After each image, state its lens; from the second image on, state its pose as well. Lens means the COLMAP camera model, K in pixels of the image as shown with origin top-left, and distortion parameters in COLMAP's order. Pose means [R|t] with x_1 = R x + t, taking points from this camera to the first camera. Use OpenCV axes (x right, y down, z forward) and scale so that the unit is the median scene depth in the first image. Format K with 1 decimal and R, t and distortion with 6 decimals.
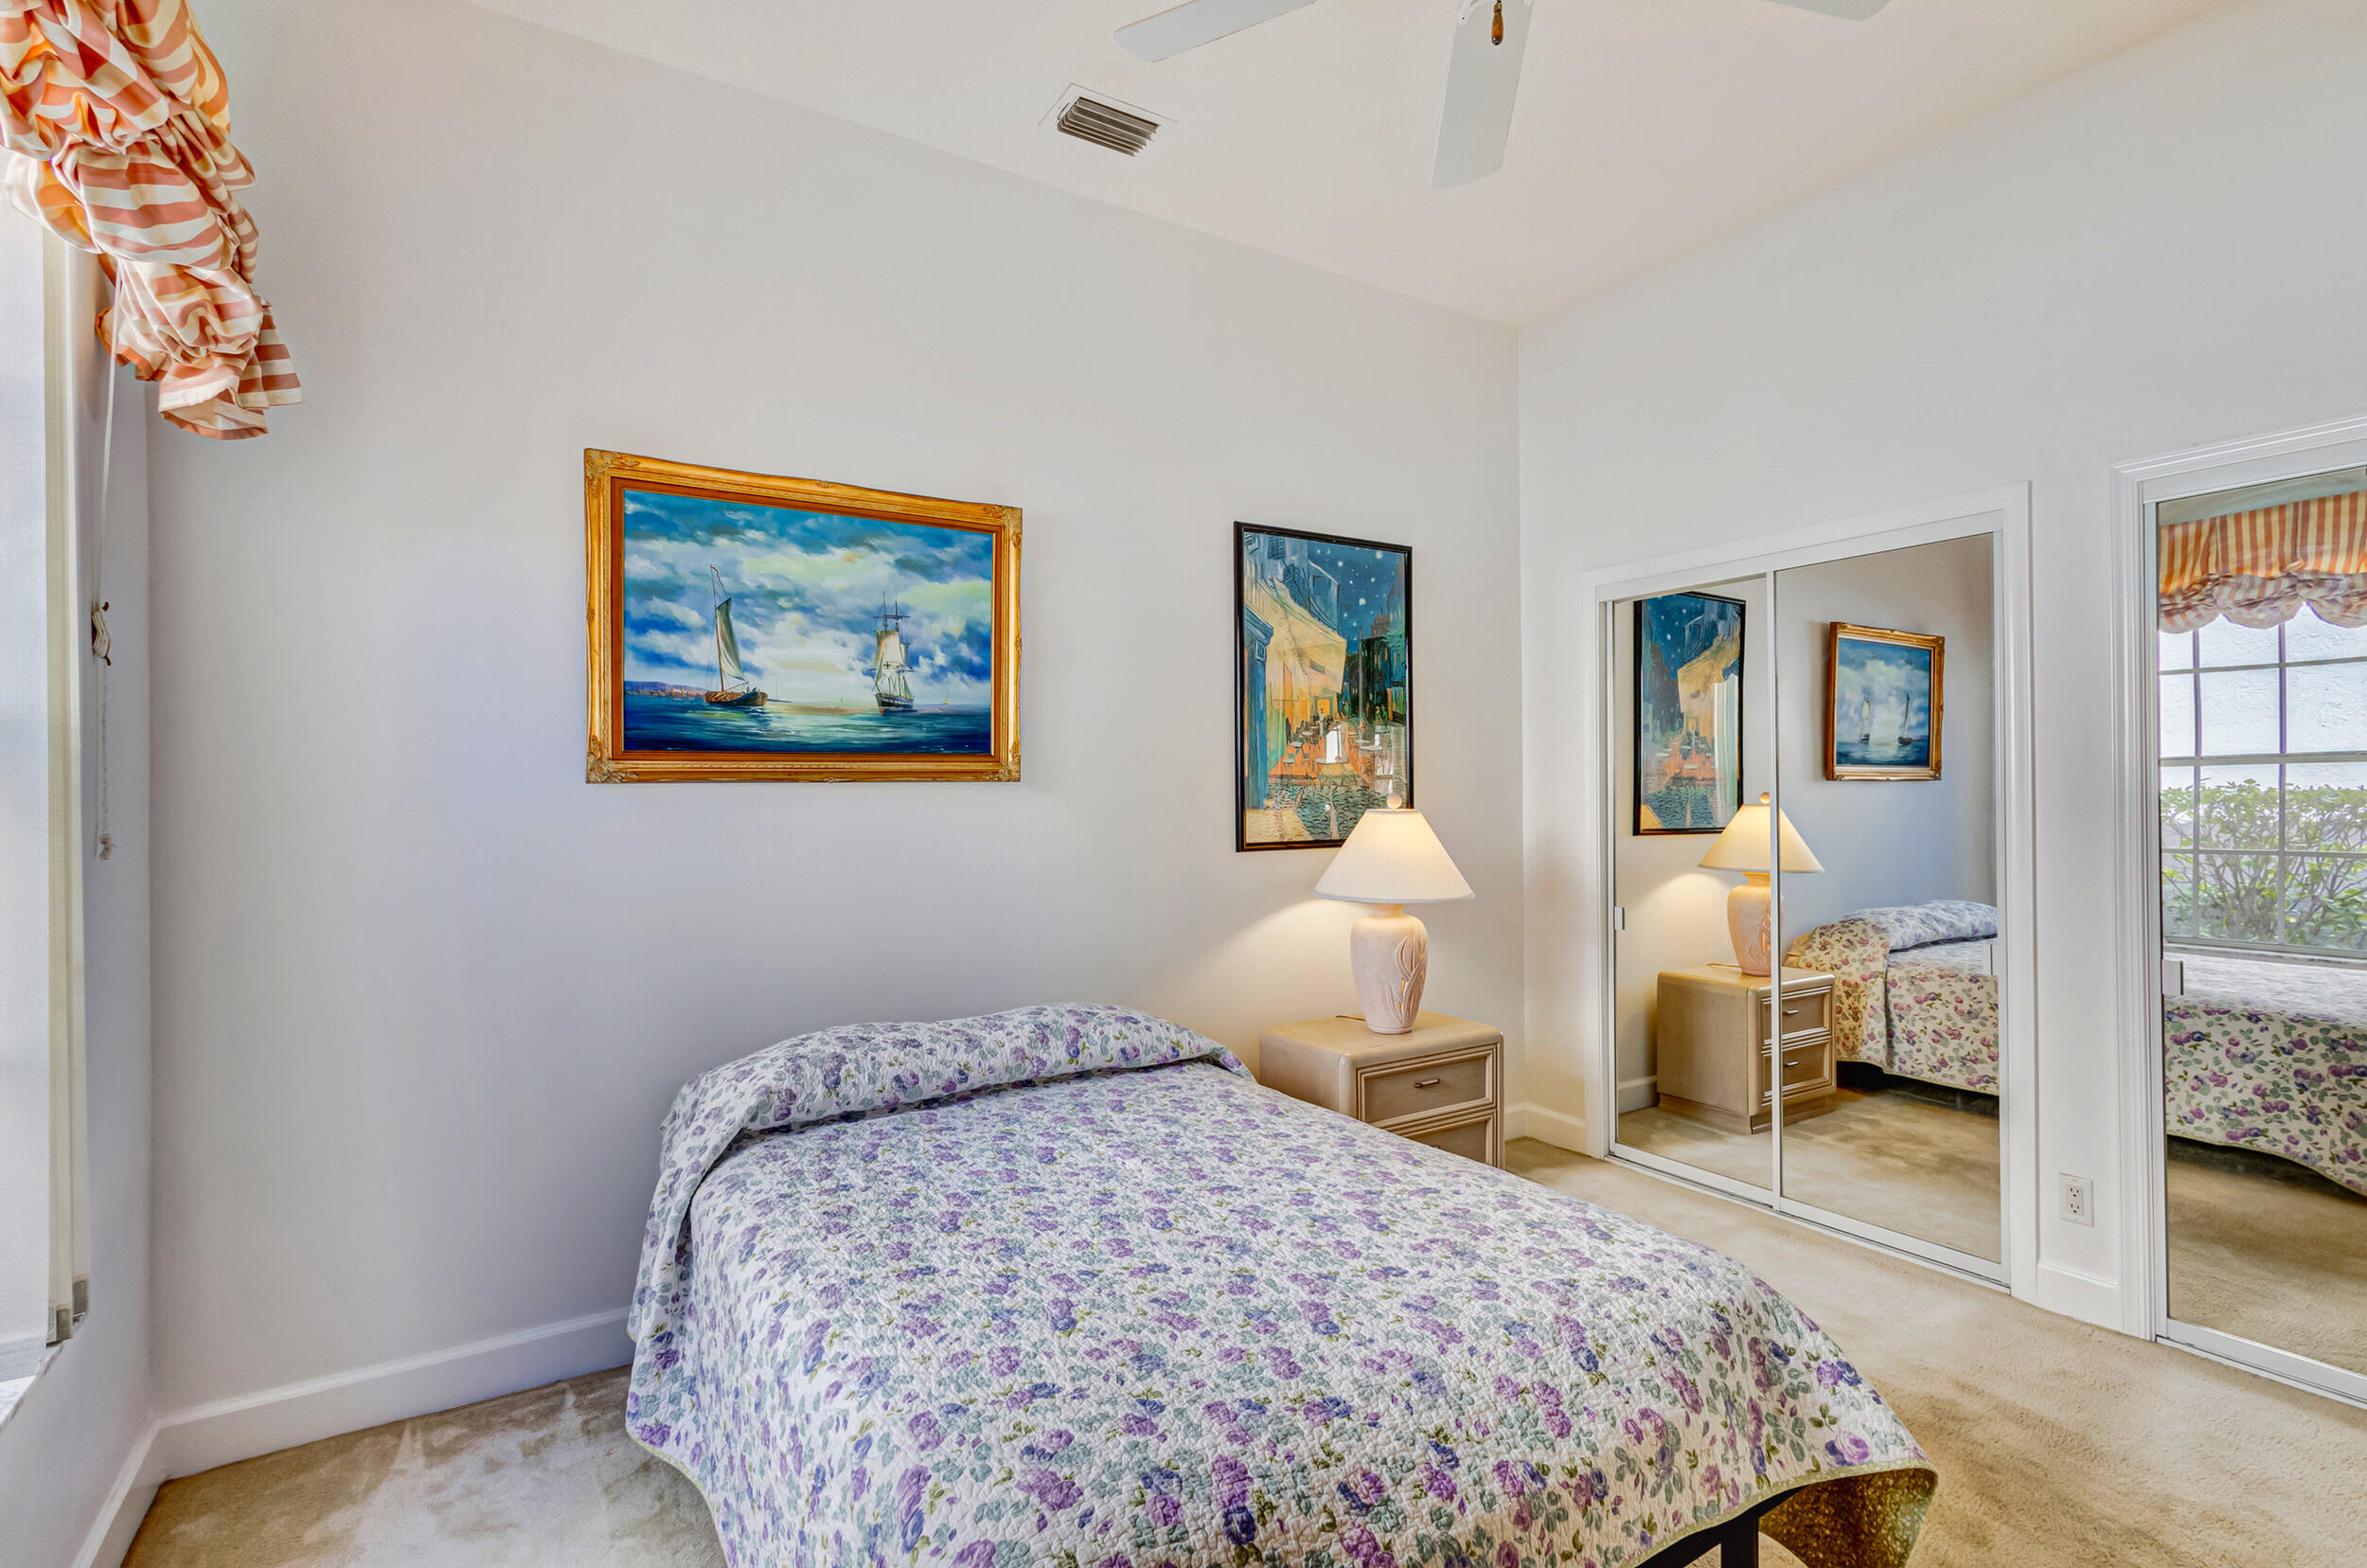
lens RADIAL K [[1125.4, 0, 1183.1], [0, 1125.4, 771.7], [0, 0, 1]] dist [0.012722, -0.000742]
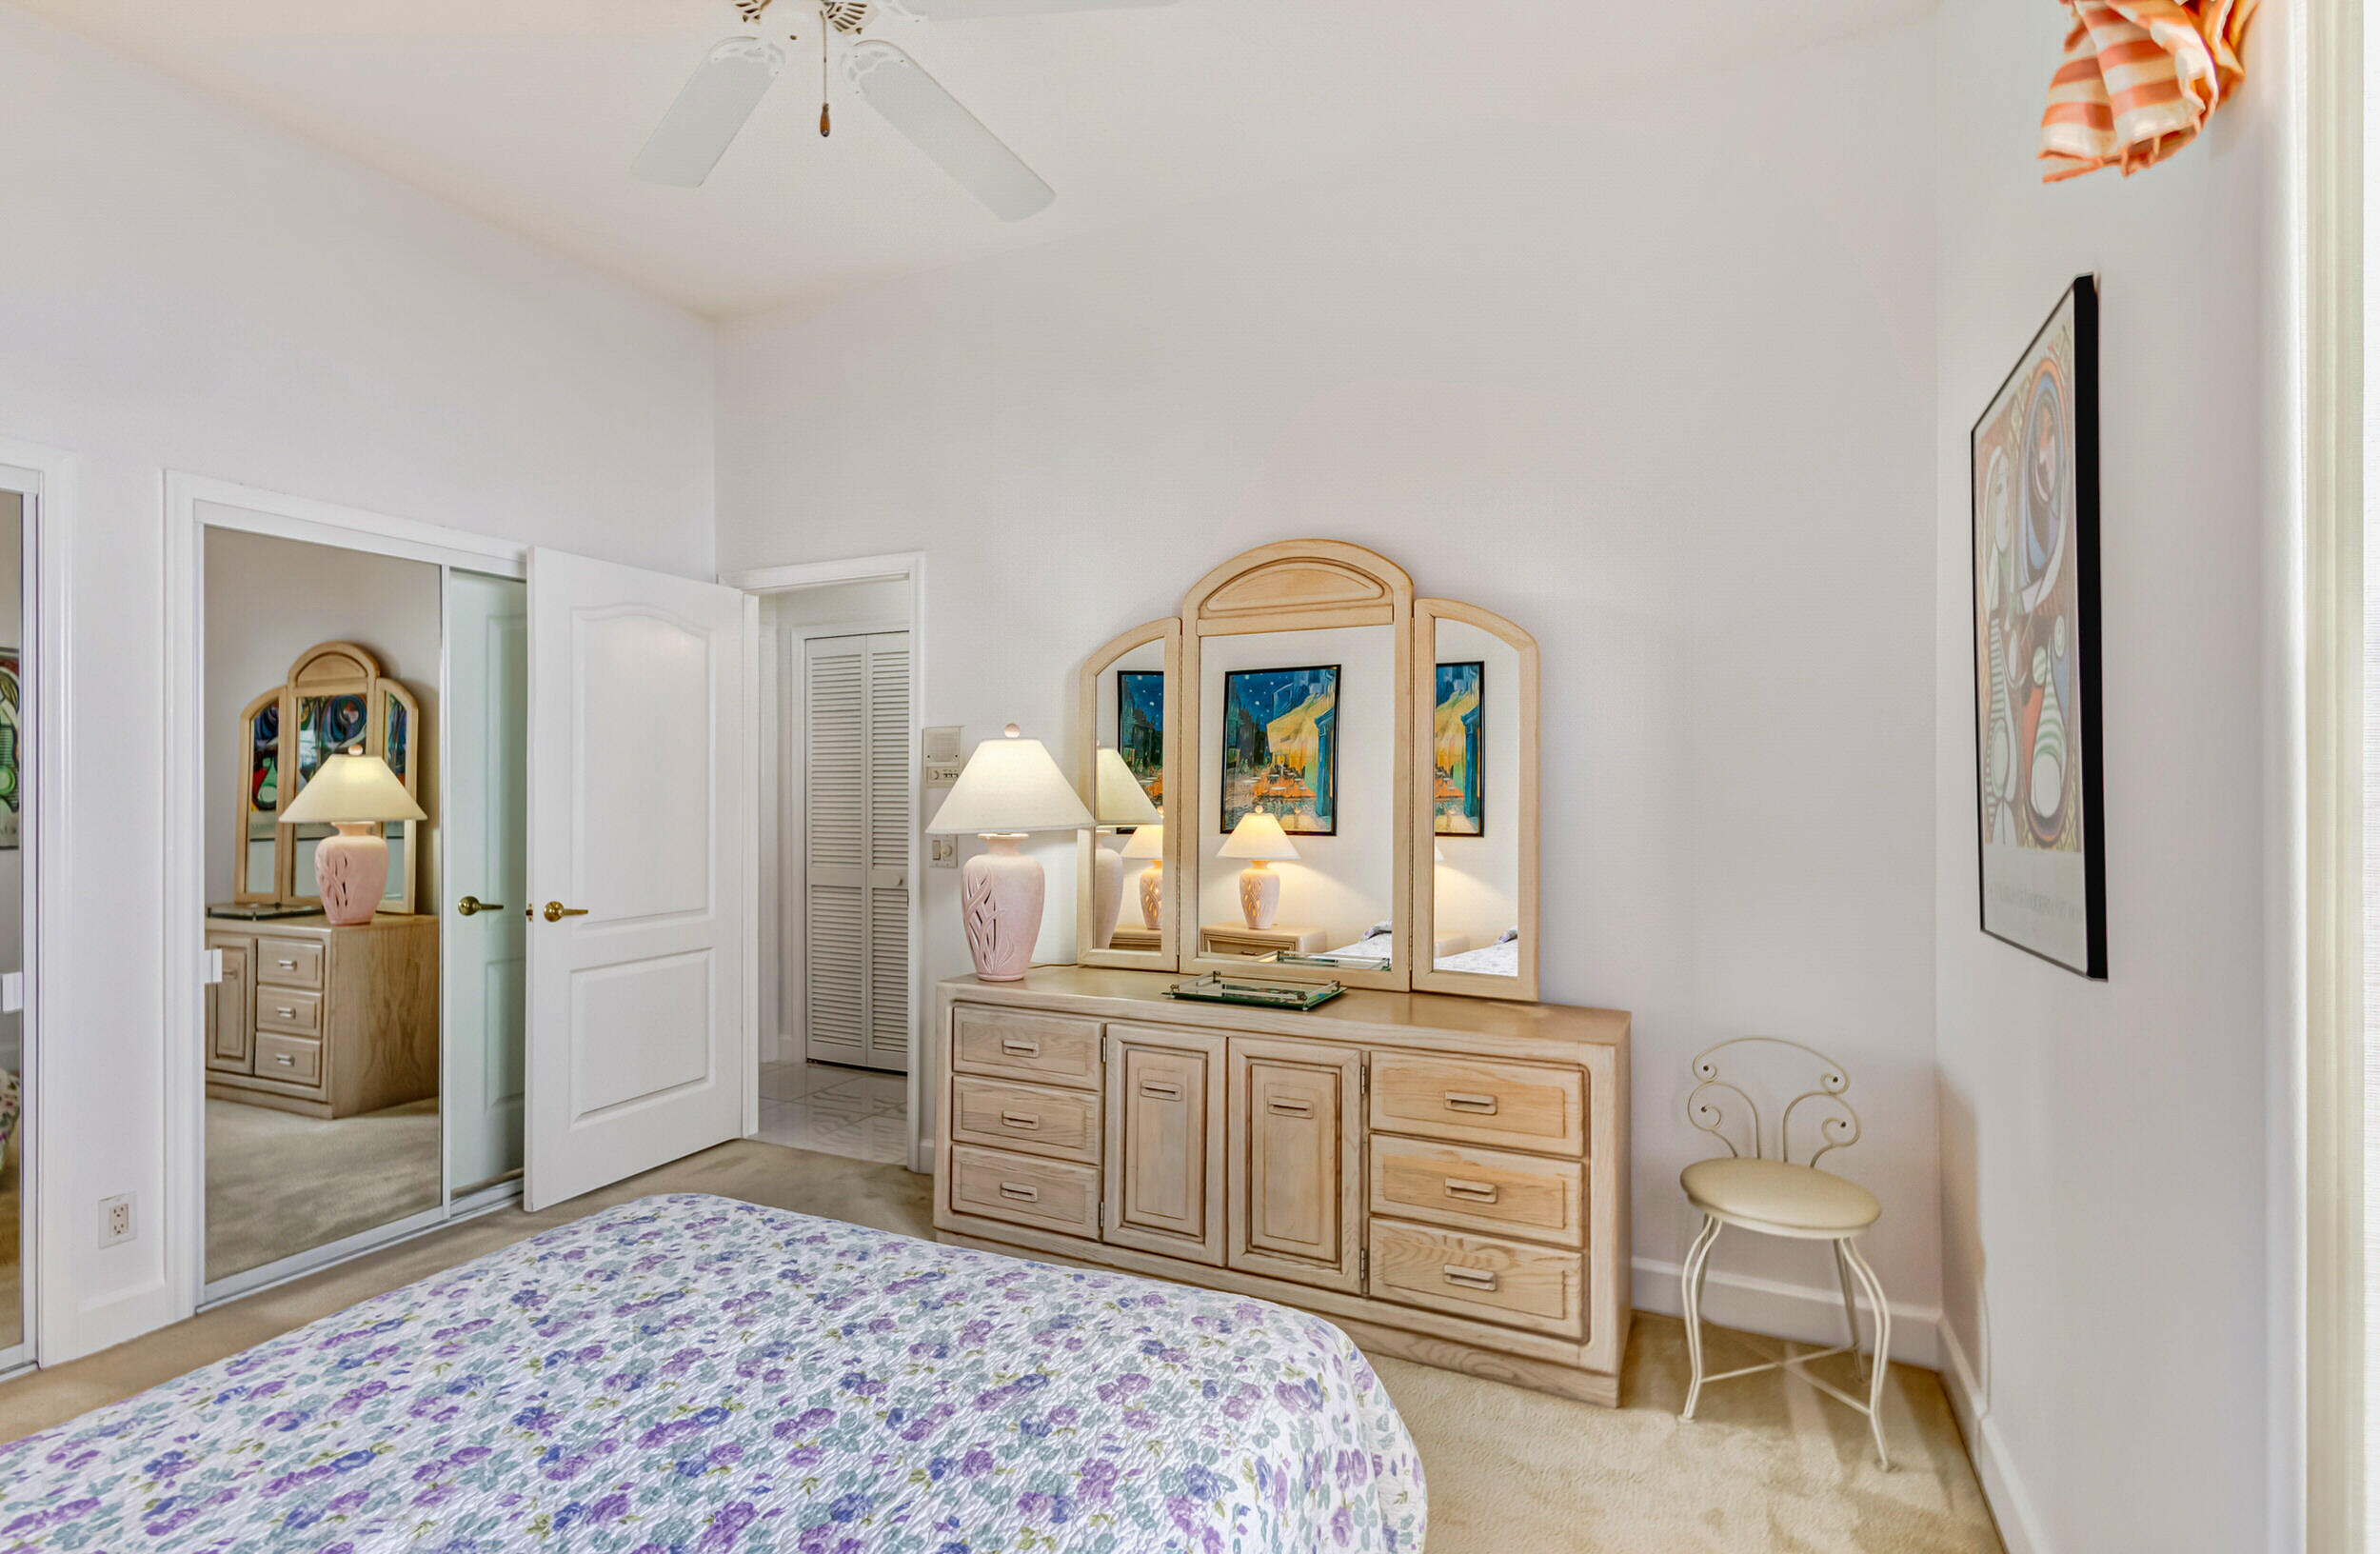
lens RADIAL K [[1078.3, 0, 1190.0], [0, 1078.3, 777.0], [0, 0, 1]] dist [0.001970, 0.000142]
pose [[-0.534556, 0.014692, 0.845005, -0.831269], [-0.011060, 0.999642, -0.024377, 0.027414], [-0.845060, -0.022377, -0.534202, 1.255635]]
